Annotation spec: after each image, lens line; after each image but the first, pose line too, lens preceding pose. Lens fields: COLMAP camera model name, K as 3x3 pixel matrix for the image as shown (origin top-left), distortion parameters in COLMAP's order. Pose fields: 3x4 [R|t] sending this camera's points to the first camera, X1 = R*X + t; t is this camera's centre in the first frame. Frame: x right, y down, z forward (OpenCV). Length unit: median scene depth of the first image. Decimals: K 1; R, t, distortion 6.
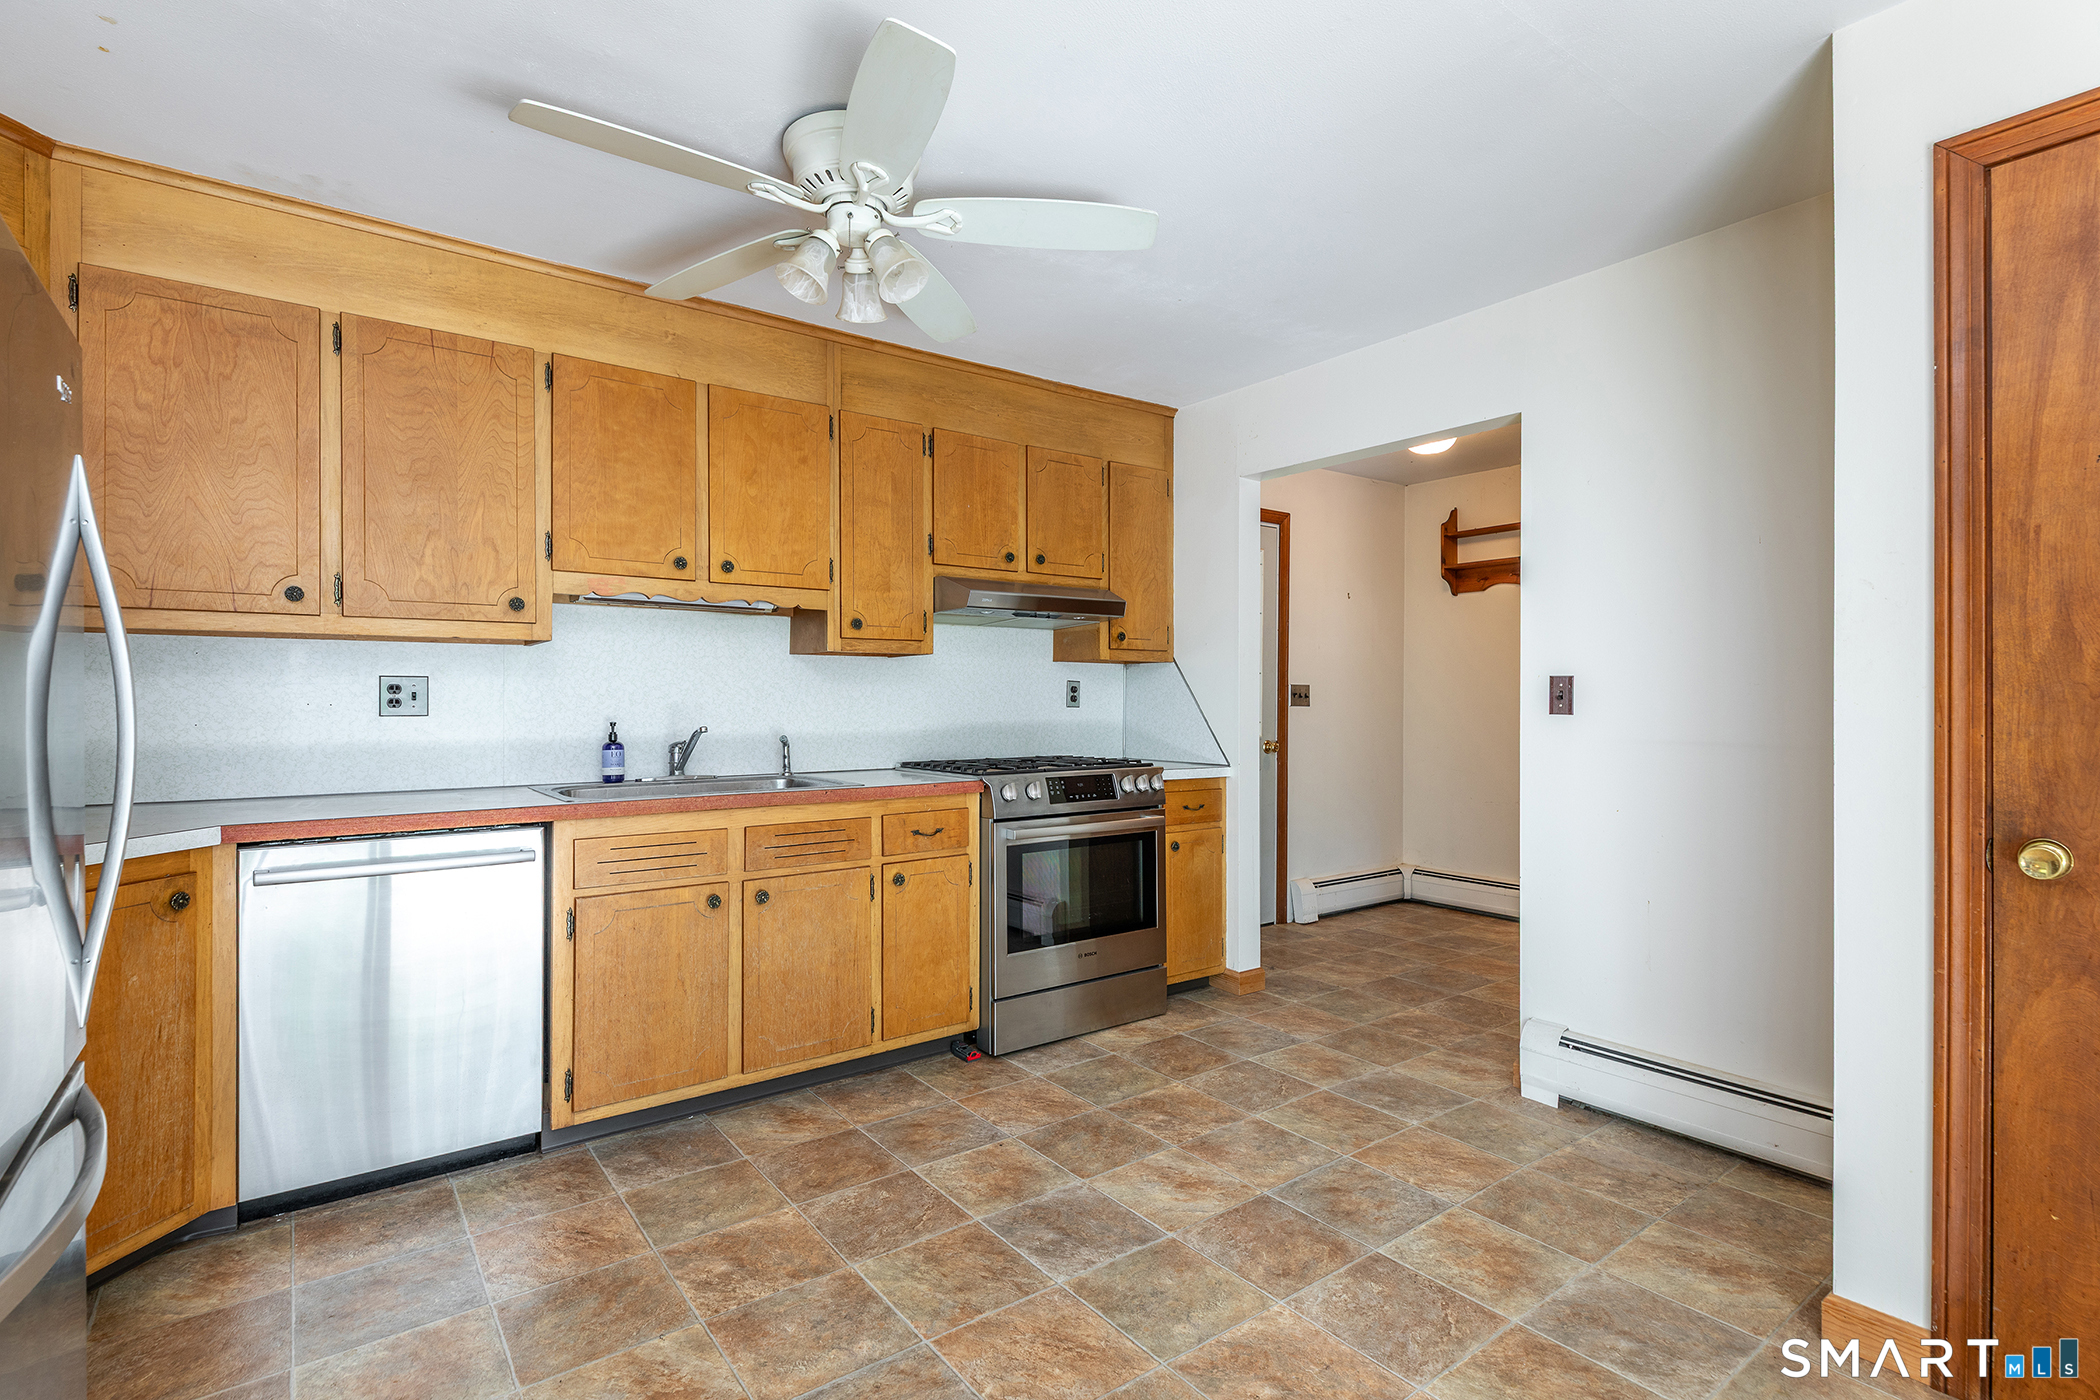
lens RADIAL K [[1028.3, 0, 1044.1], [0, 1028.3, 698.4], [0, 0, 1]] dist [0.019327, -0.000507]
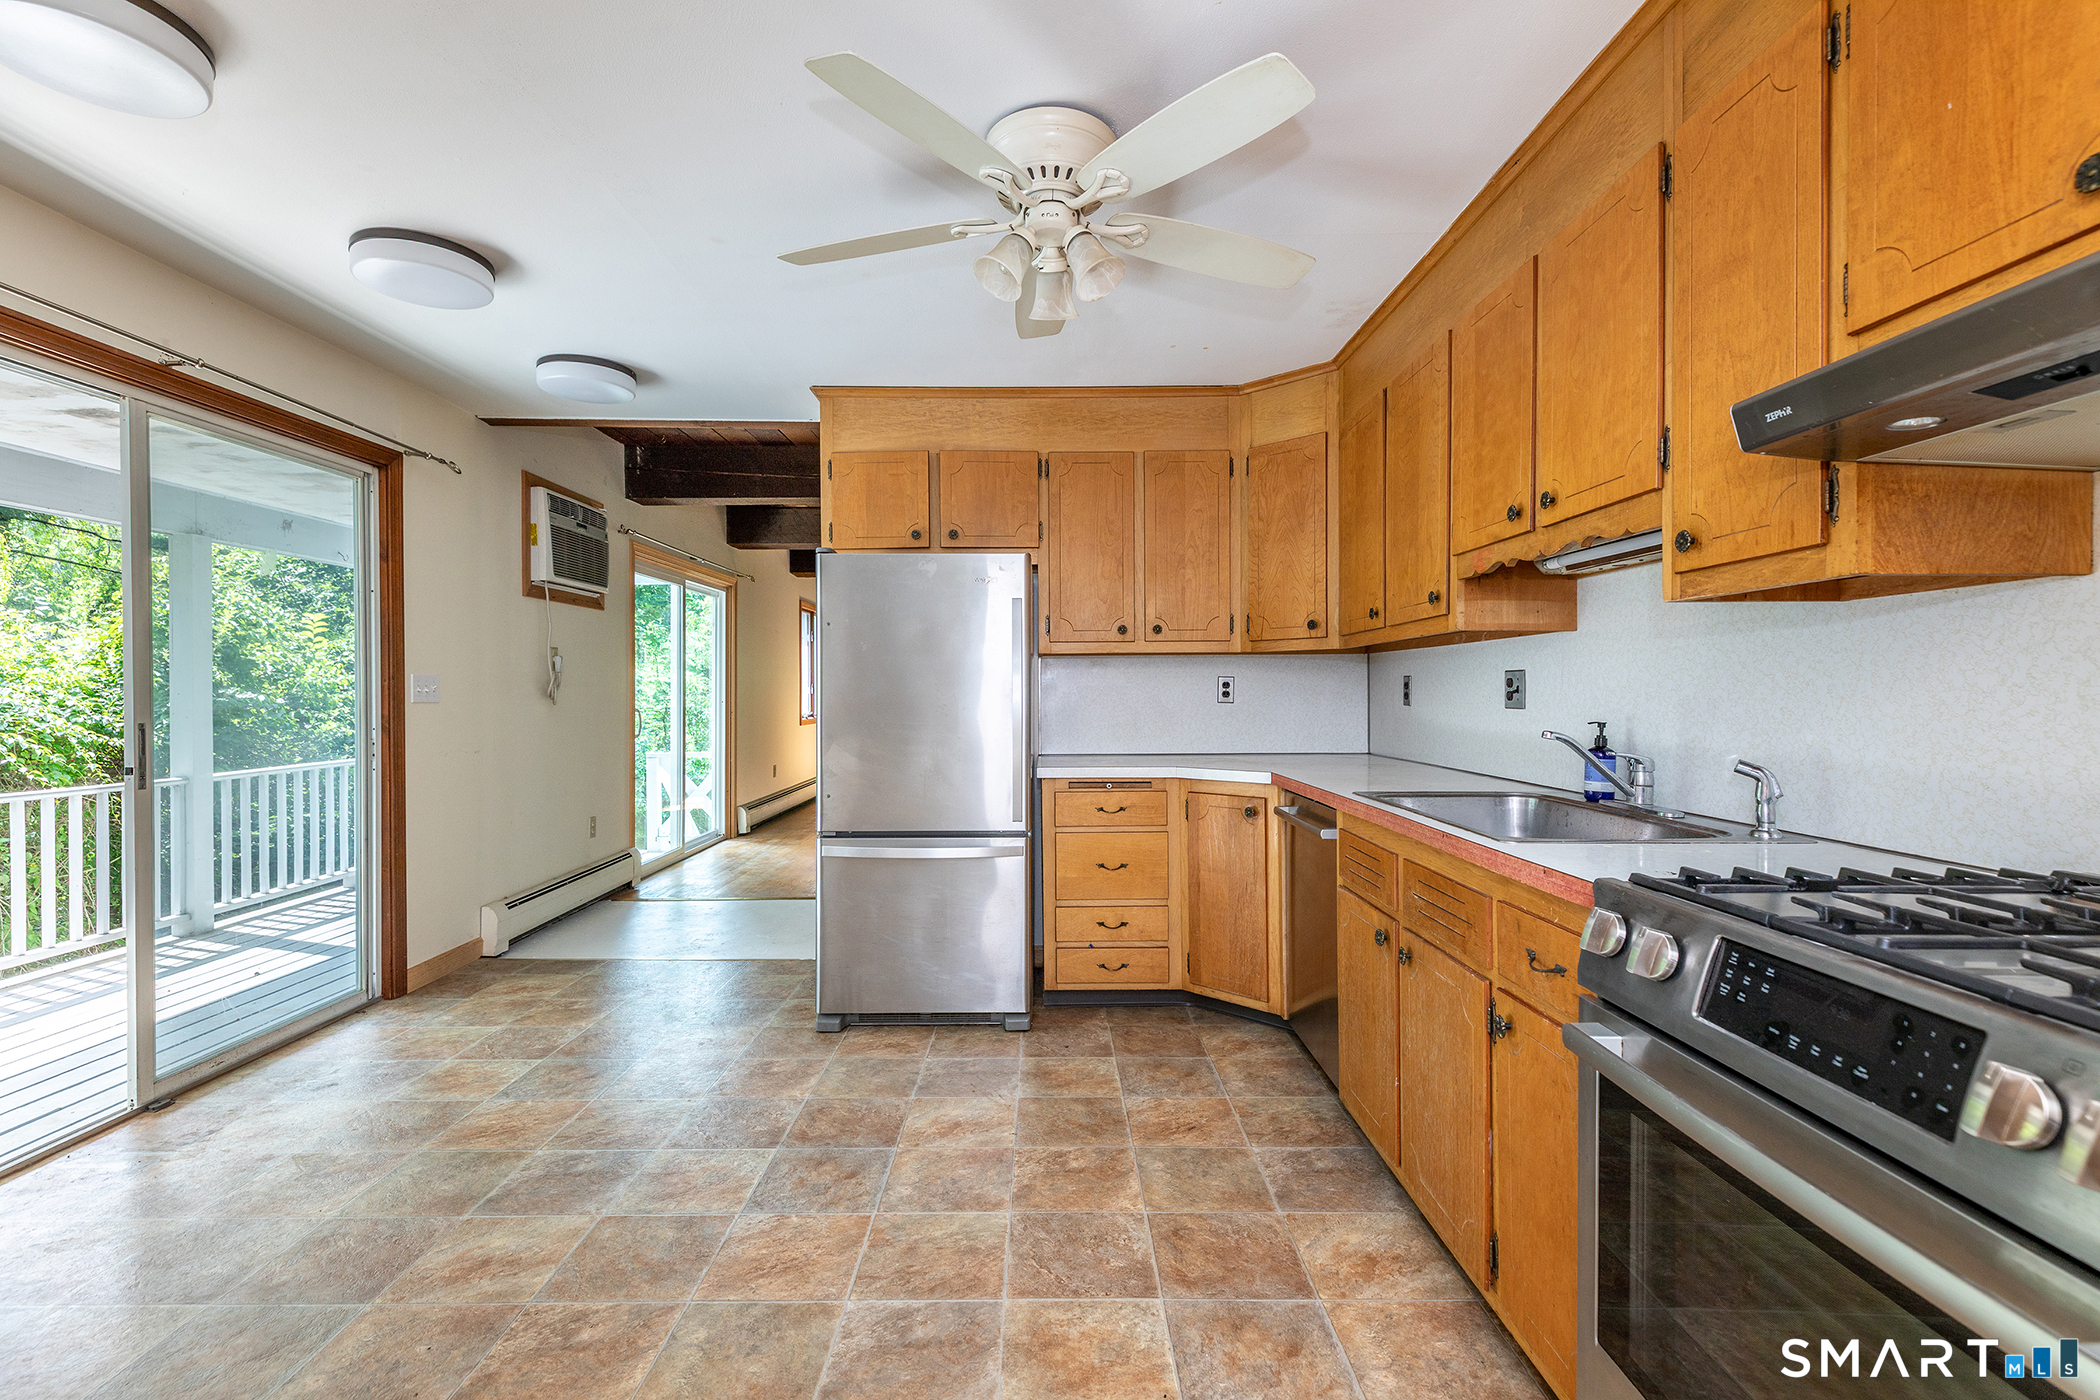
lens RADIAL K [[956.6, 0, 1038.8], [0, 956.6, 697.9], [0, 0, 1]] dist [0.022065, -0.000612]
pose [[-0.604209, 0.005120, -0.796809, 0.444706], [0.001777, 0.999986, 0.005079, 0.000492], [0.796824, 0.001653, -0.604209, 1.209459]]
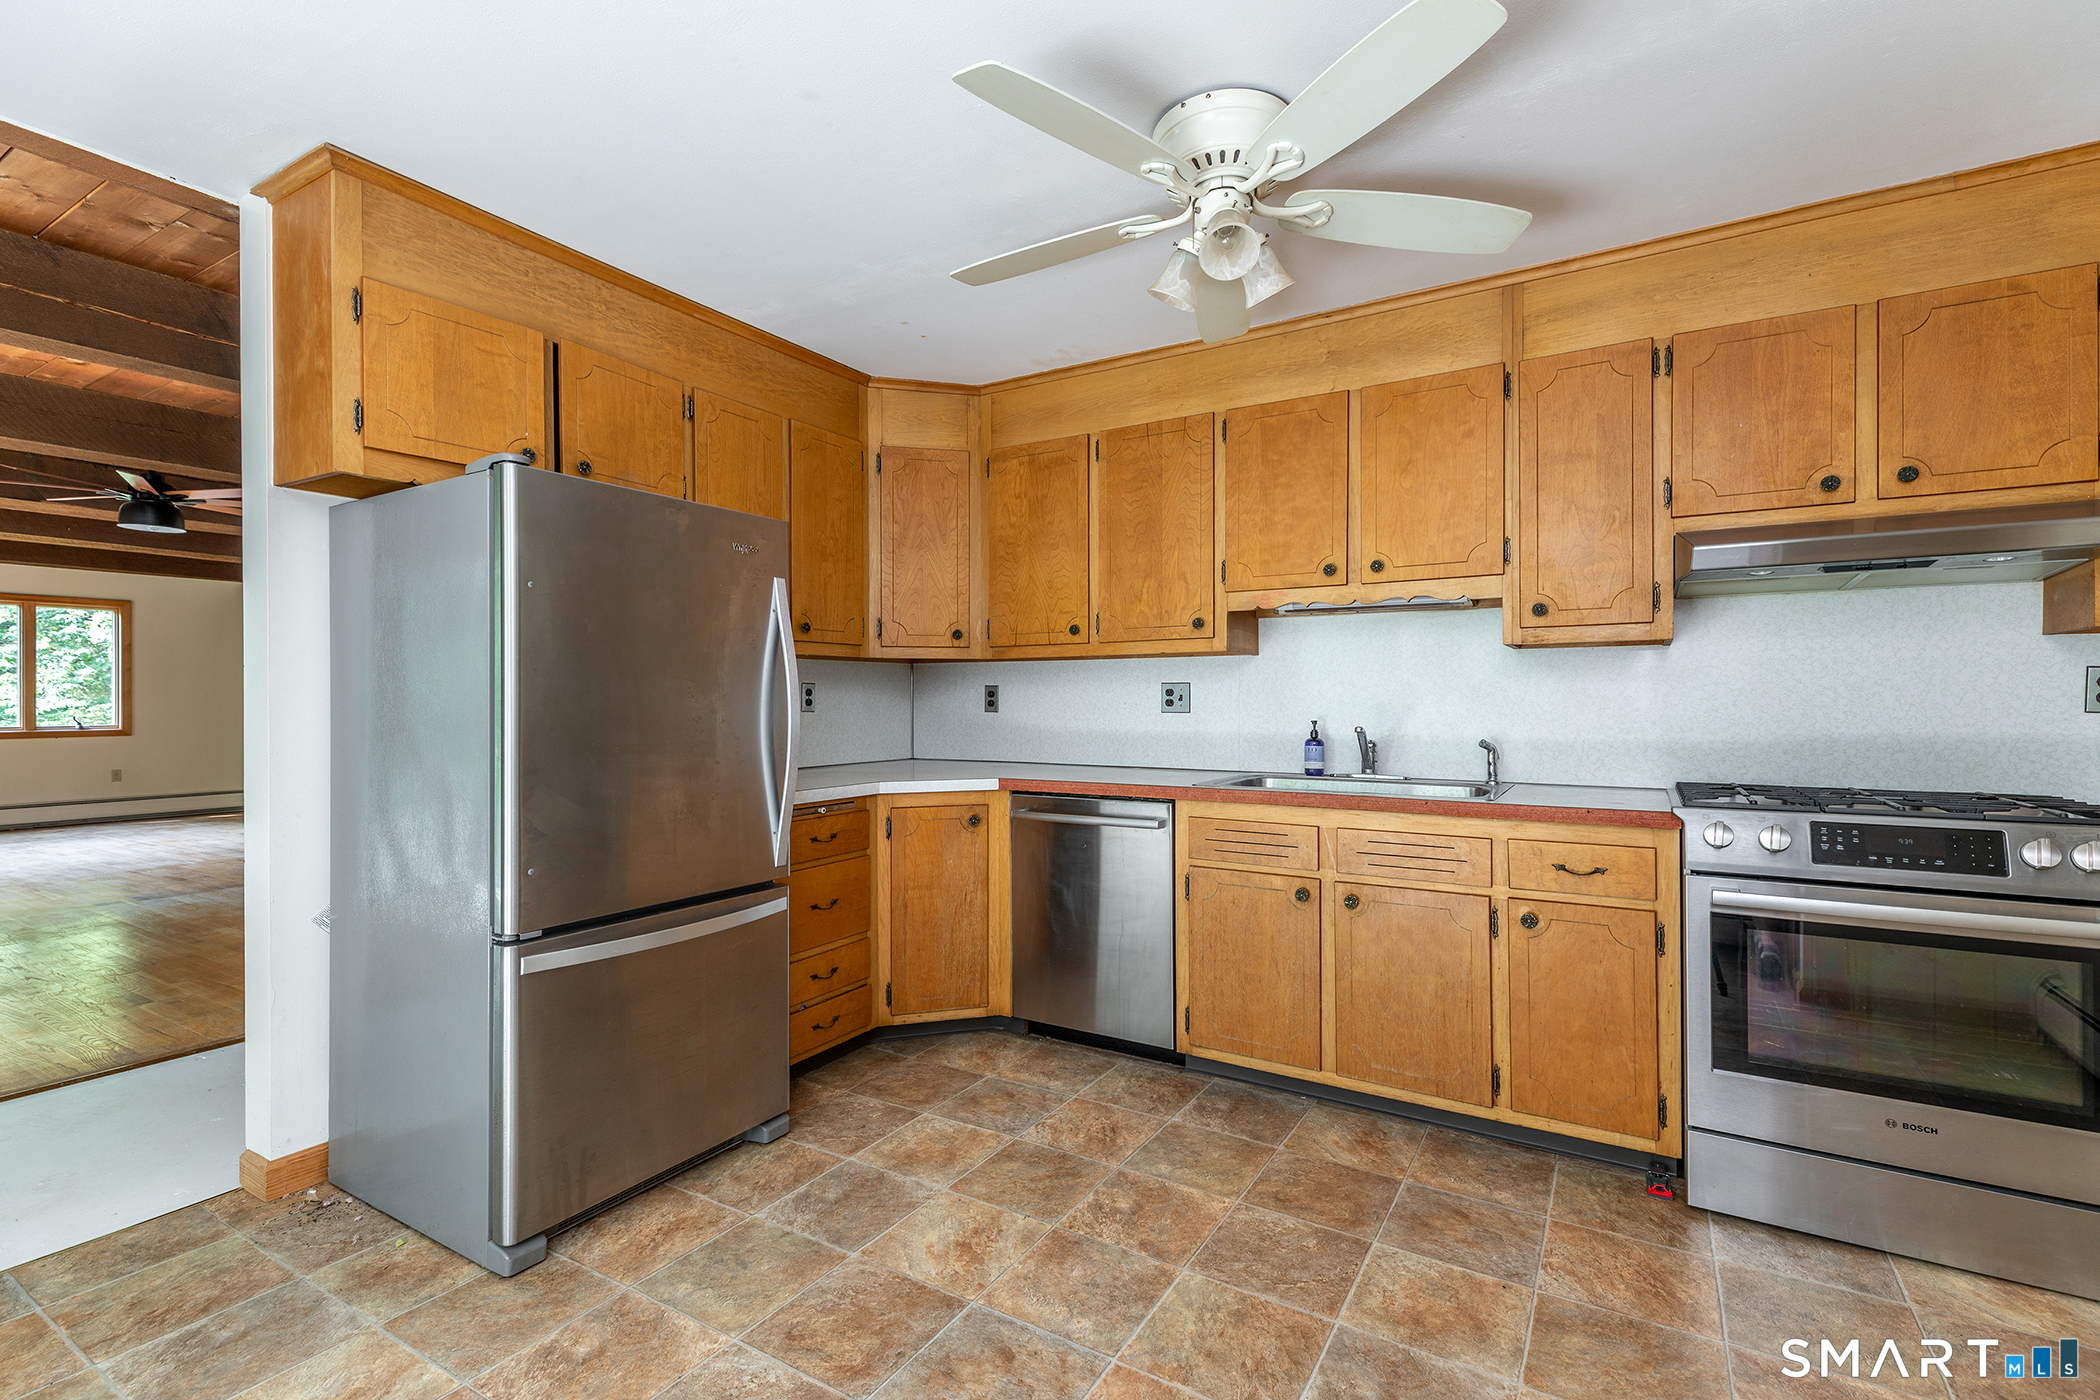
lens RADIAL K [[940.9, 0, 1050.0], [0, 940.9, 700.0], [0, 0, 1]] dist [0.025042, -0.000690]
pose [[0.369664, -0.001354, -0.929165, 0.454231], [0.001791, 0.999998, -0.000744, 0.001197], [0.929164, -0.001389, 0.369665, 0.401884]]
